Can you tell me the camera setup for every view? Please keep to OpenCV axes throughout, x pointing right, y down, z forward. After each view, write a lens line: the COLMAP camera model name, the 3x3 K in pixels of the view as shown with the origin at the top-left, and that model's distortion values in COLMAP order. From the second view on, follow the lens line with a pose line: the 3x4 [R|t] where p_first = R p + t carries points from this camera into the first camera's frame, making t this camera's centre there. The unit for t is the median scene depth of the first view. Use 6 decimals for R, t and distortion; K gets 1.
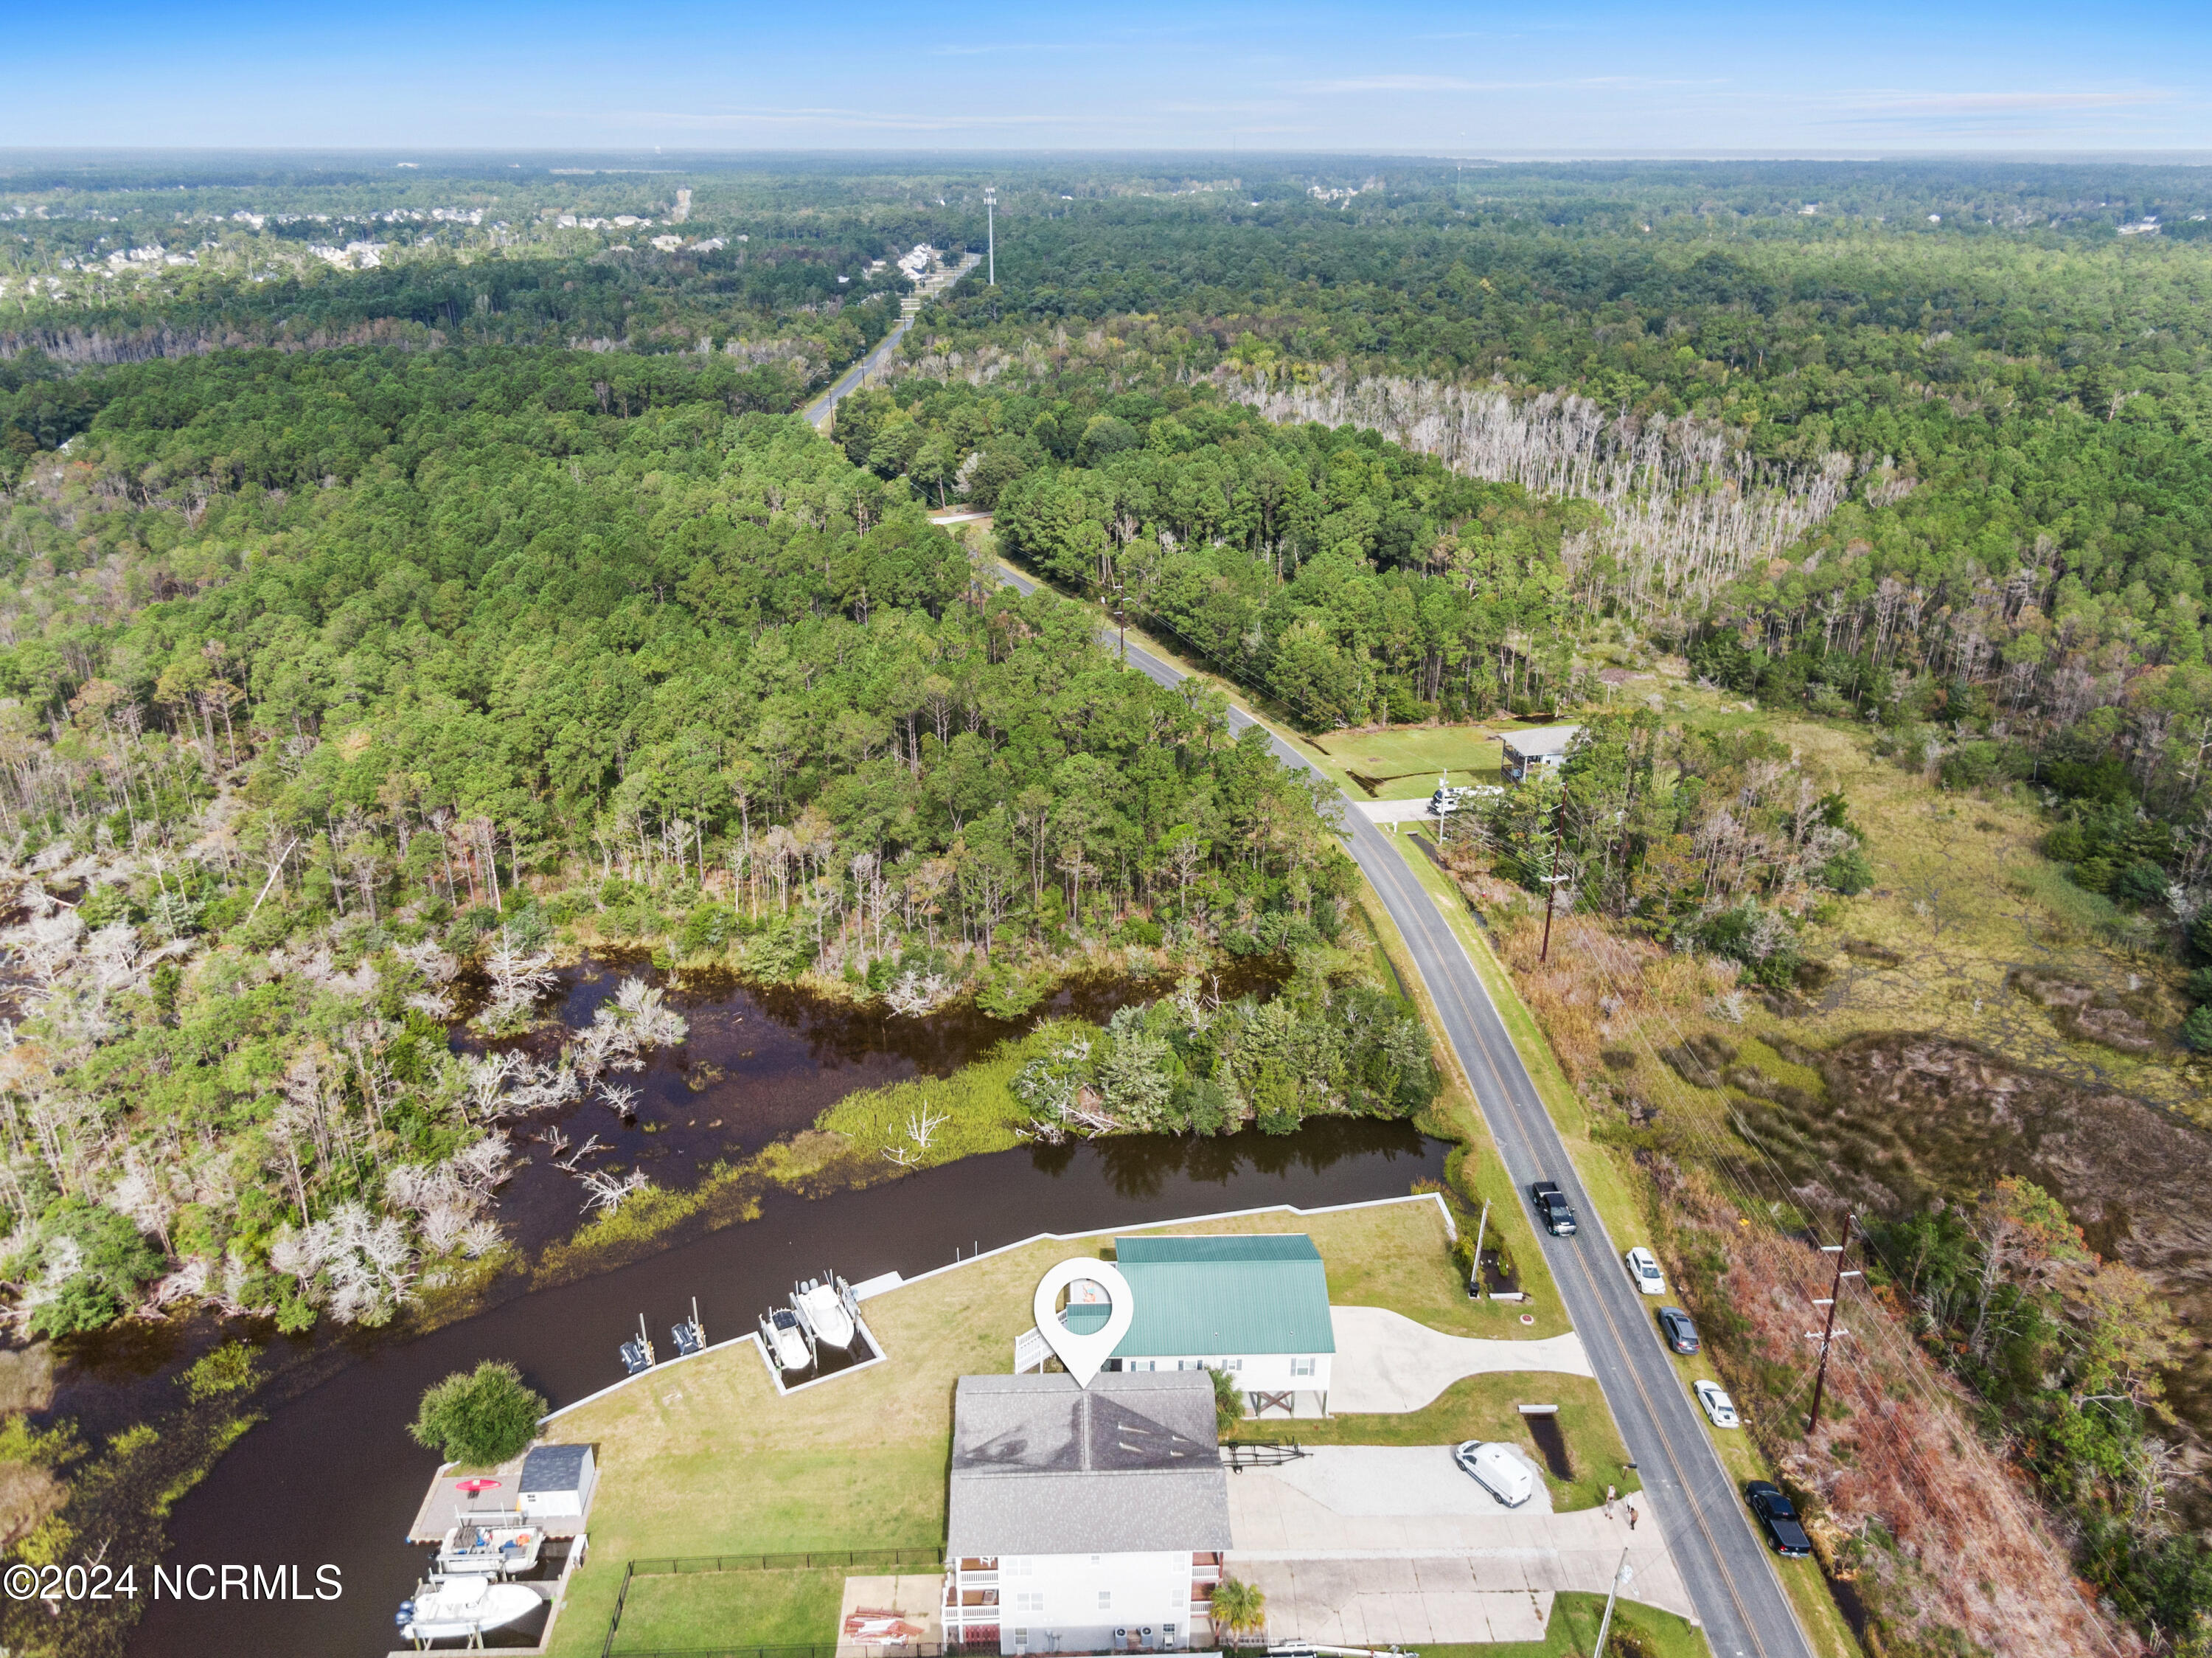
lens RADIAL K [[1562.6, 0, 1101.7], [0, 1562.6, 838.0], [0, 0, 1]] dist [0.045487, -0.069976]
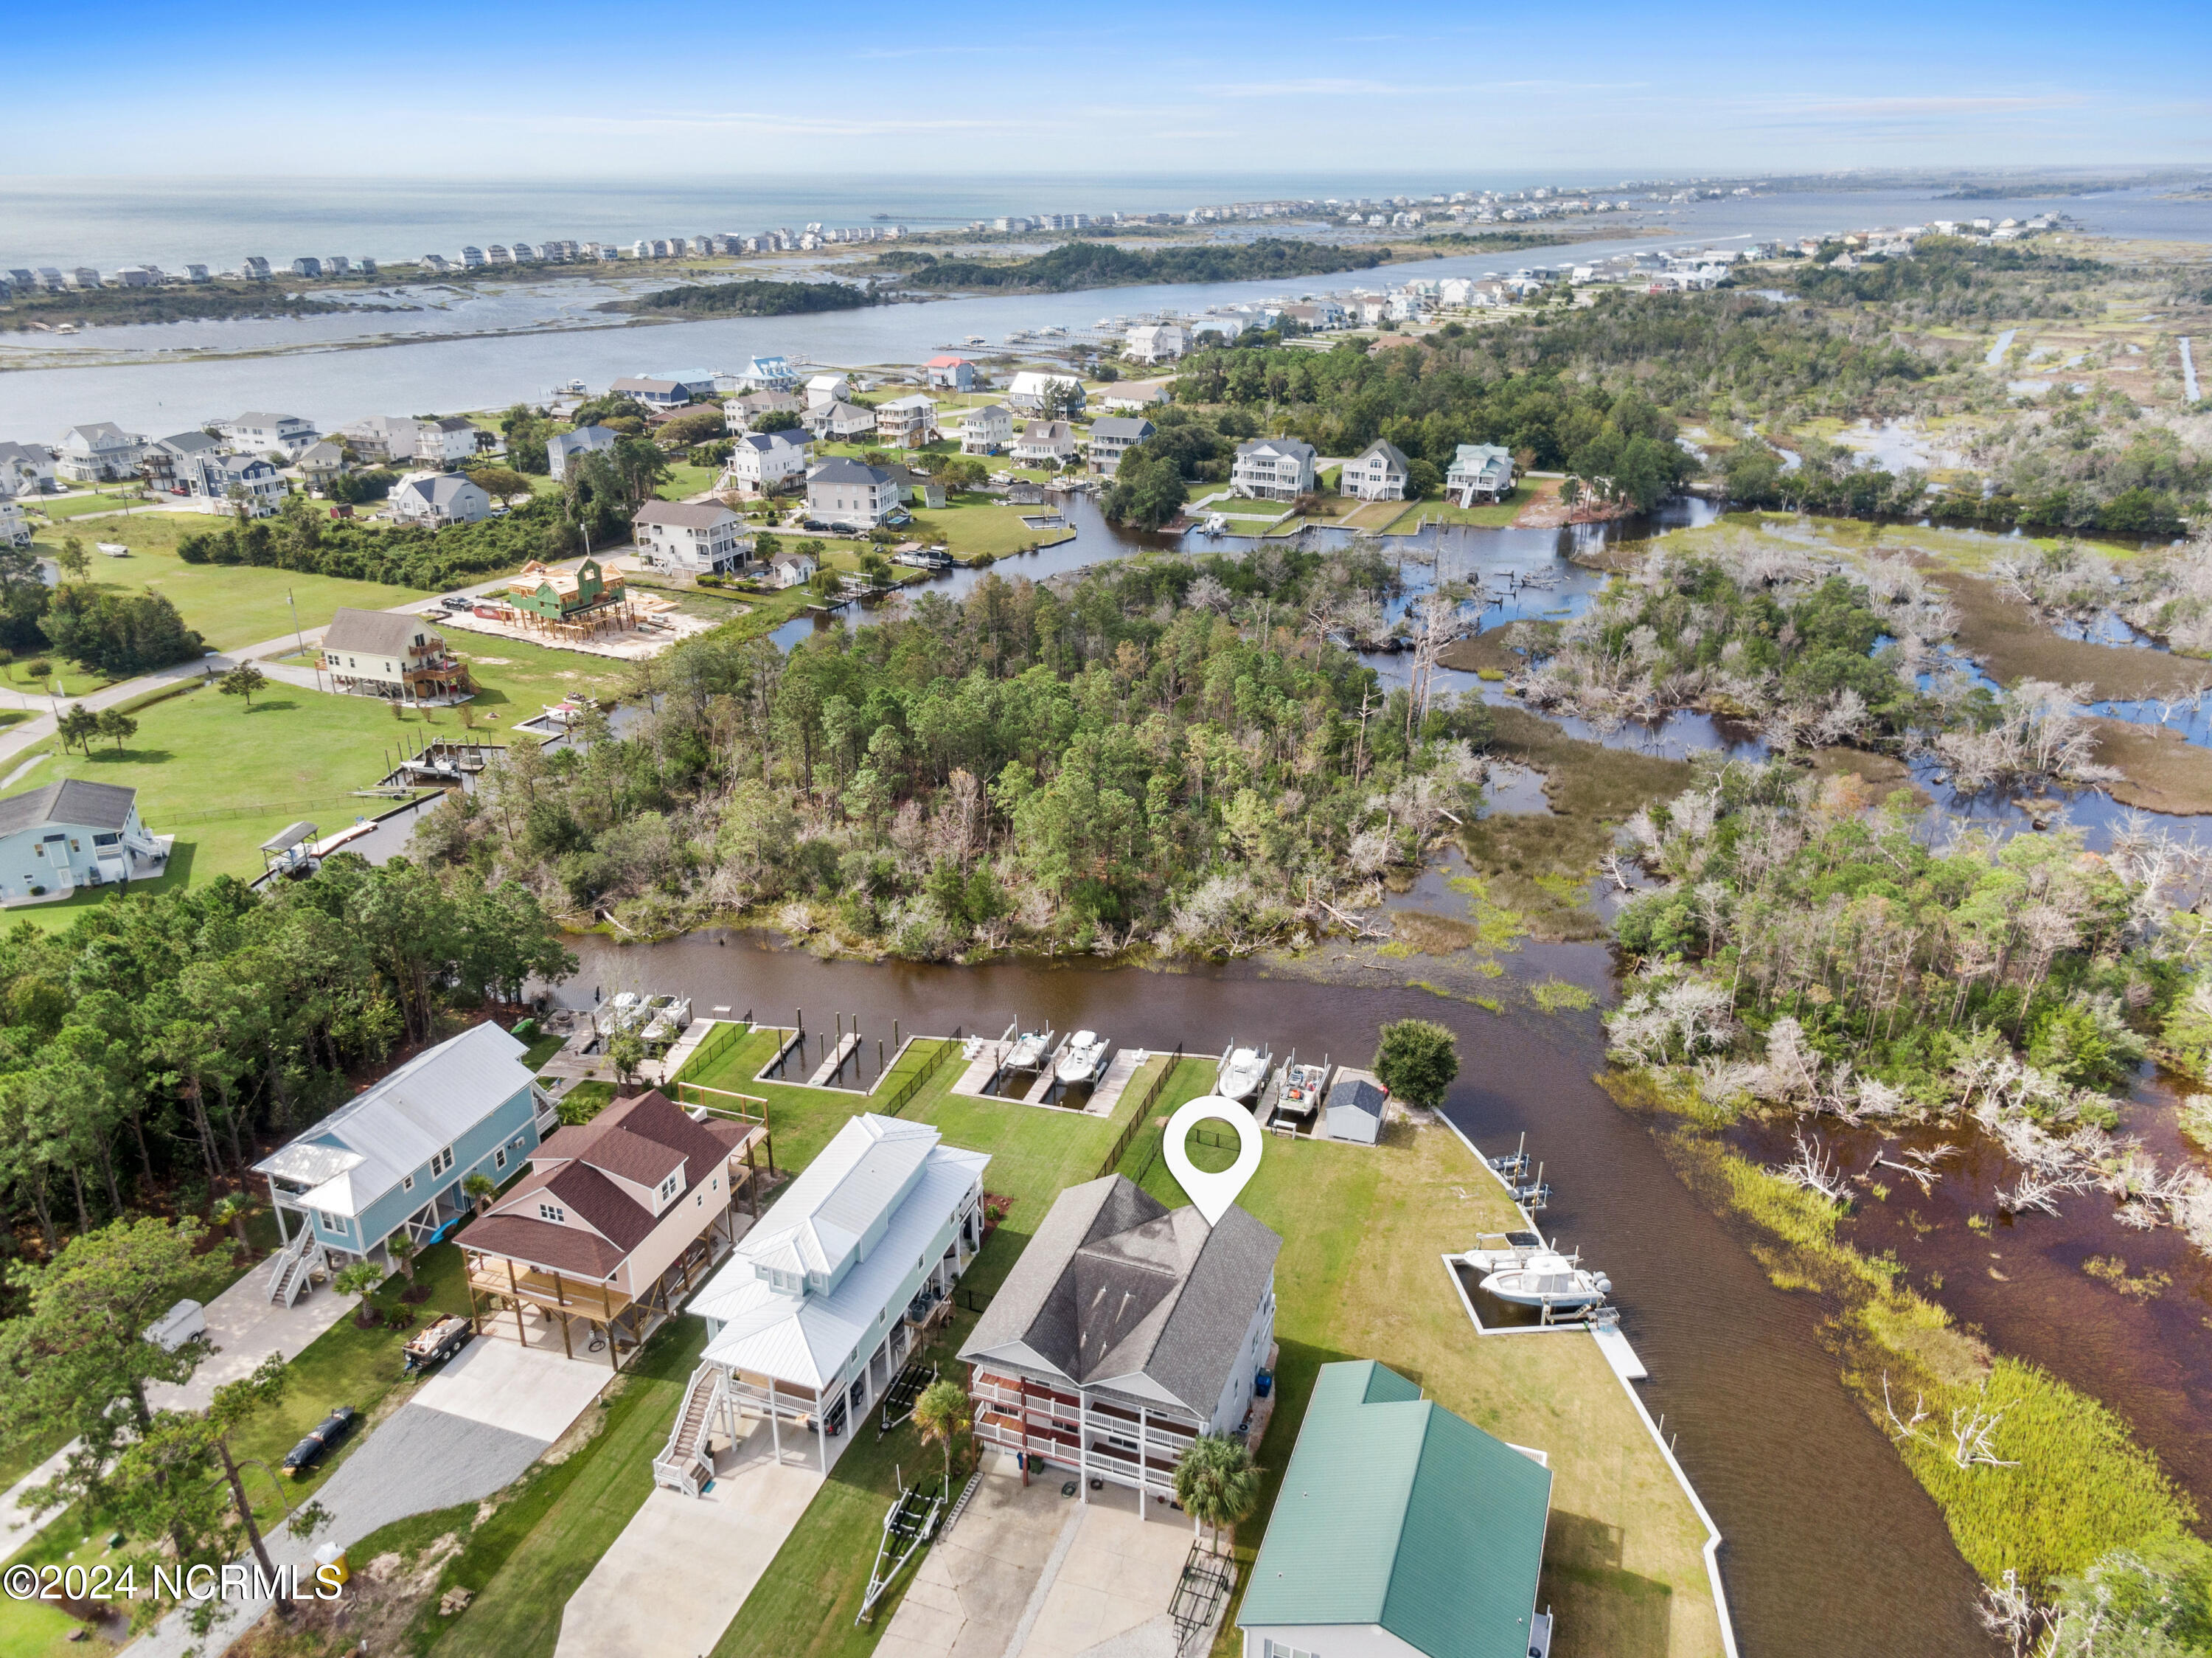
lens RADIAL K [[1562.6, 0, 1101.7], [0, 1562.6, 838.0], [0, 0, 1]] dist [0.045487, -0.069976]
pose [[-0.358797, 0.360074, -0.861169, 0.473196], [-0.380371, 0.786118, 0.487172, -0.179789], [0.852398, 0.502359, -0.145095, 0.666066]]
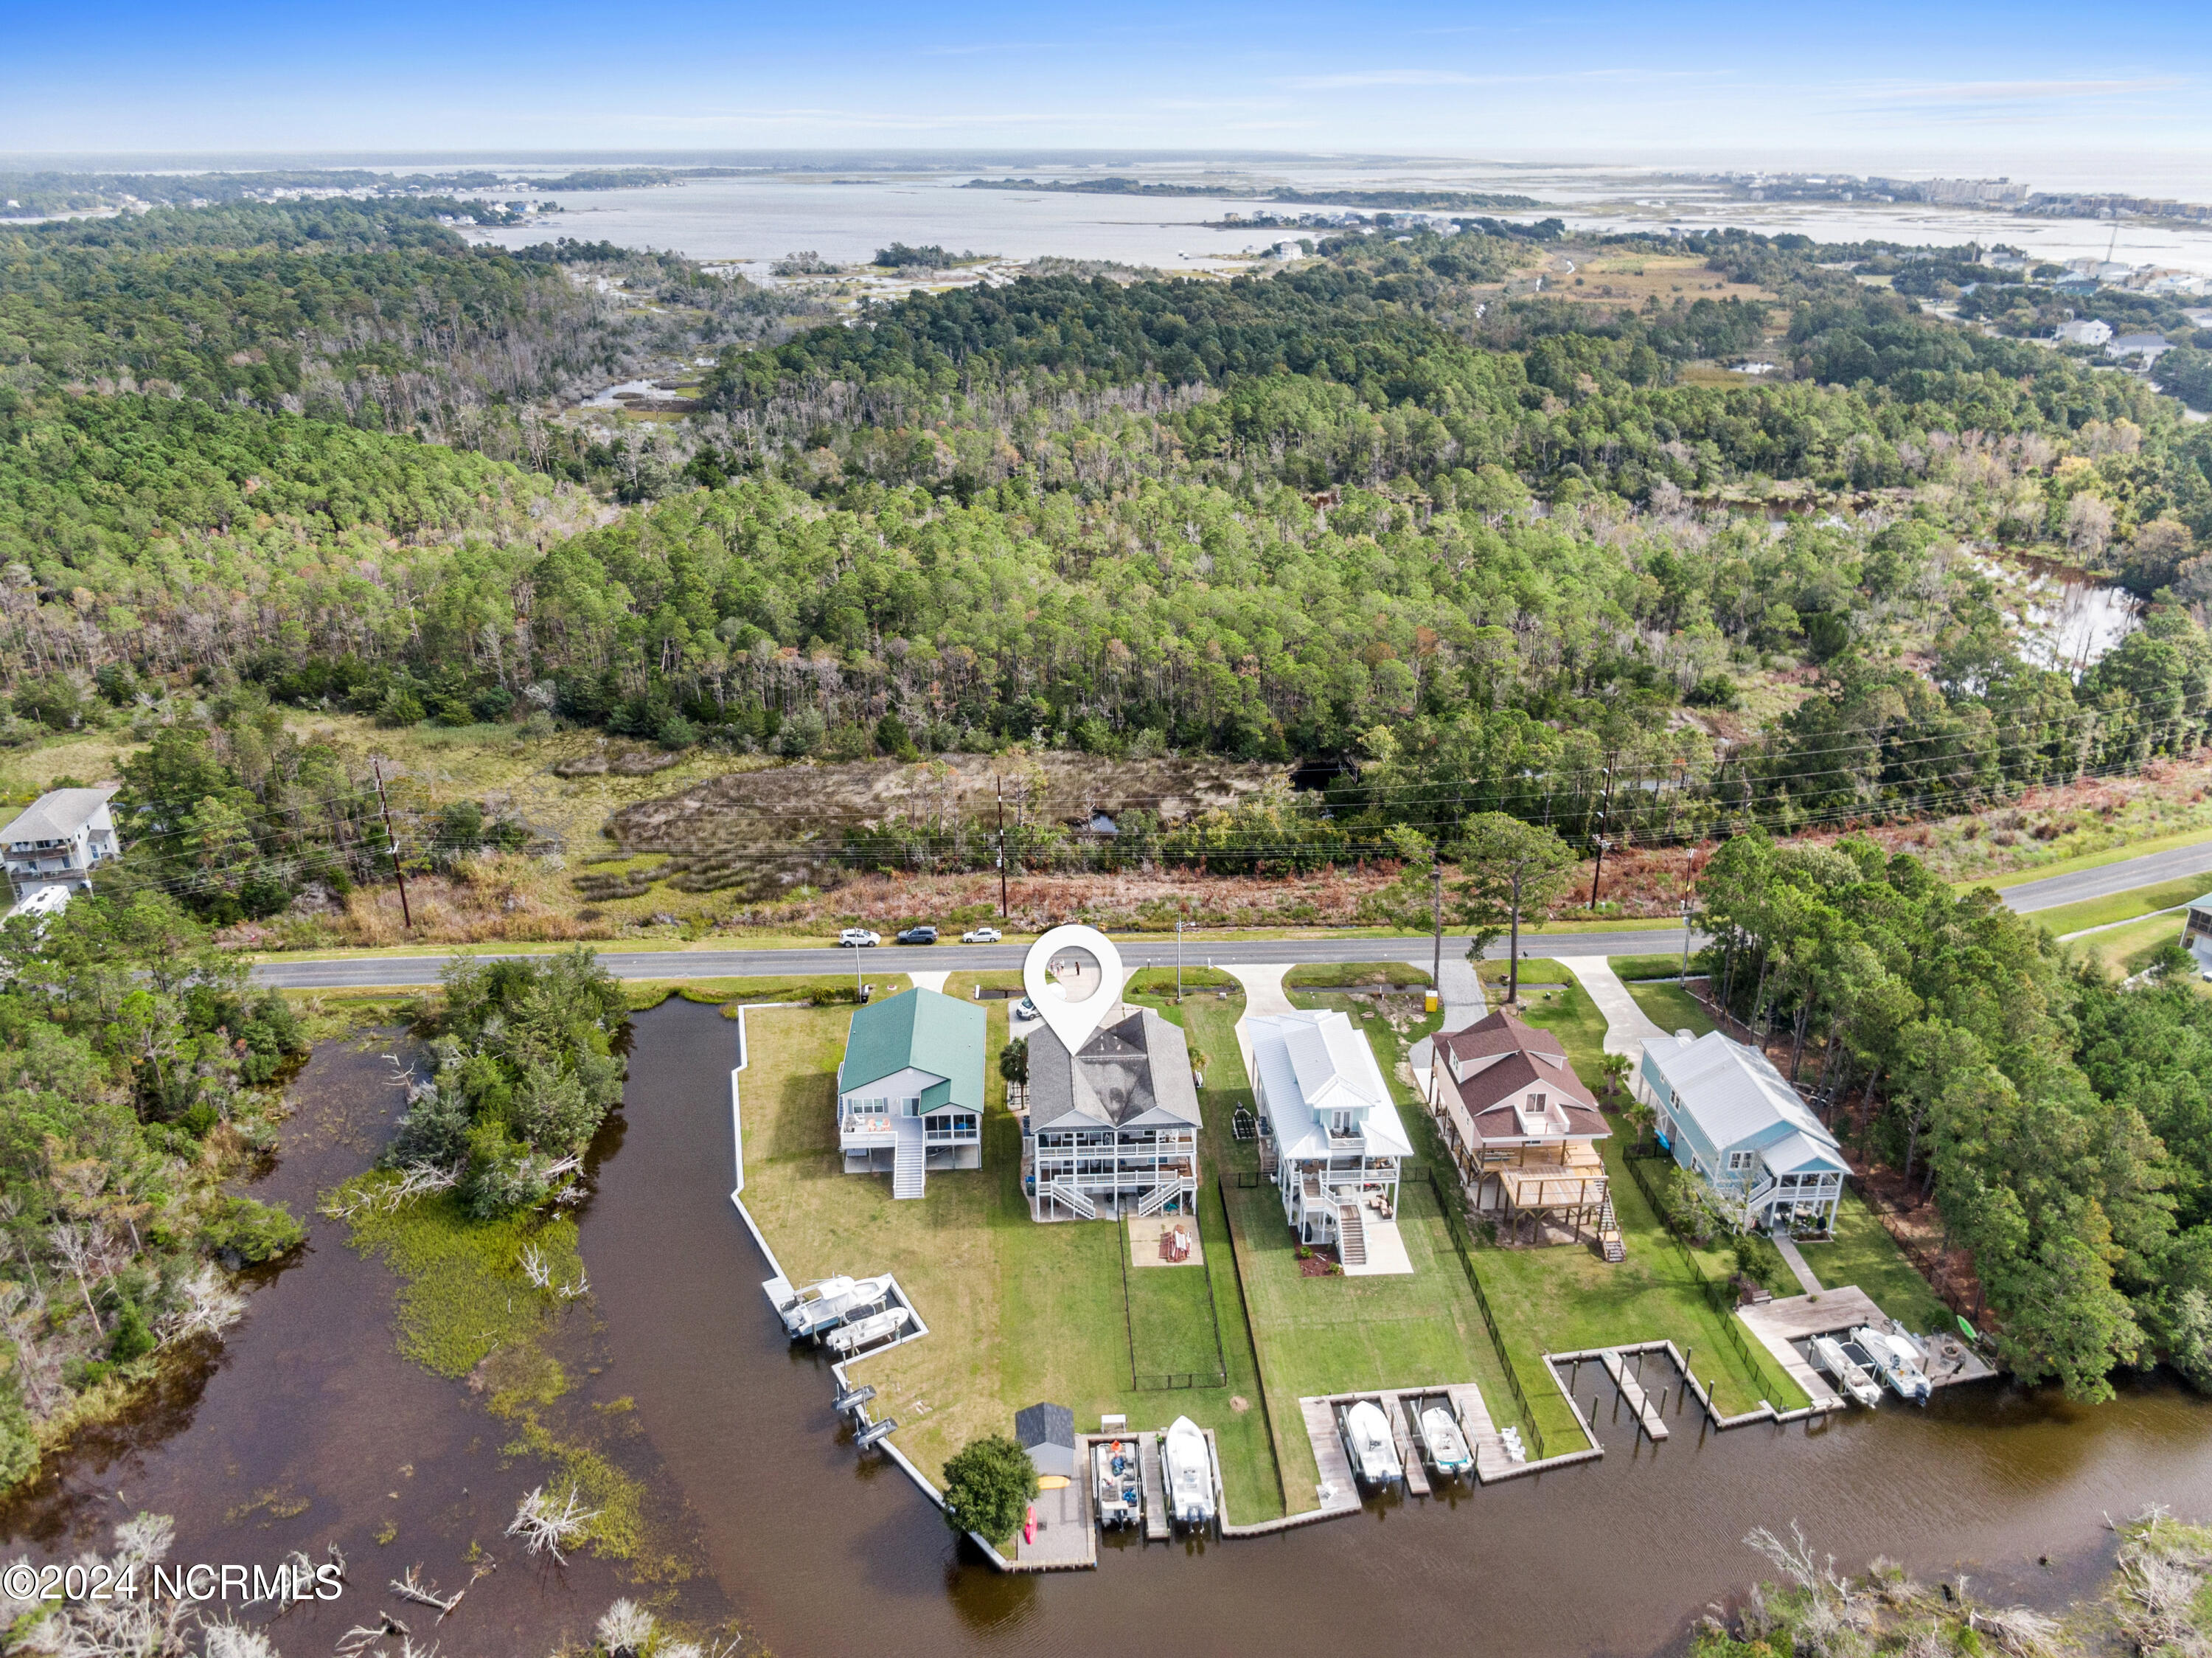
lens RADIAL K [[1562.6, 0, 1101.7], [0, 1562.6, 838.0], [0, 0, 1]] dist [0.045487, -0.069976]
pose [[-0.011383, -0.397013, 0.917742, -0.818184], [0.408327, 0.835946, 0.366693, -0.204335], [-0.912765, 0.378913, 0.152596, 0.483620]]
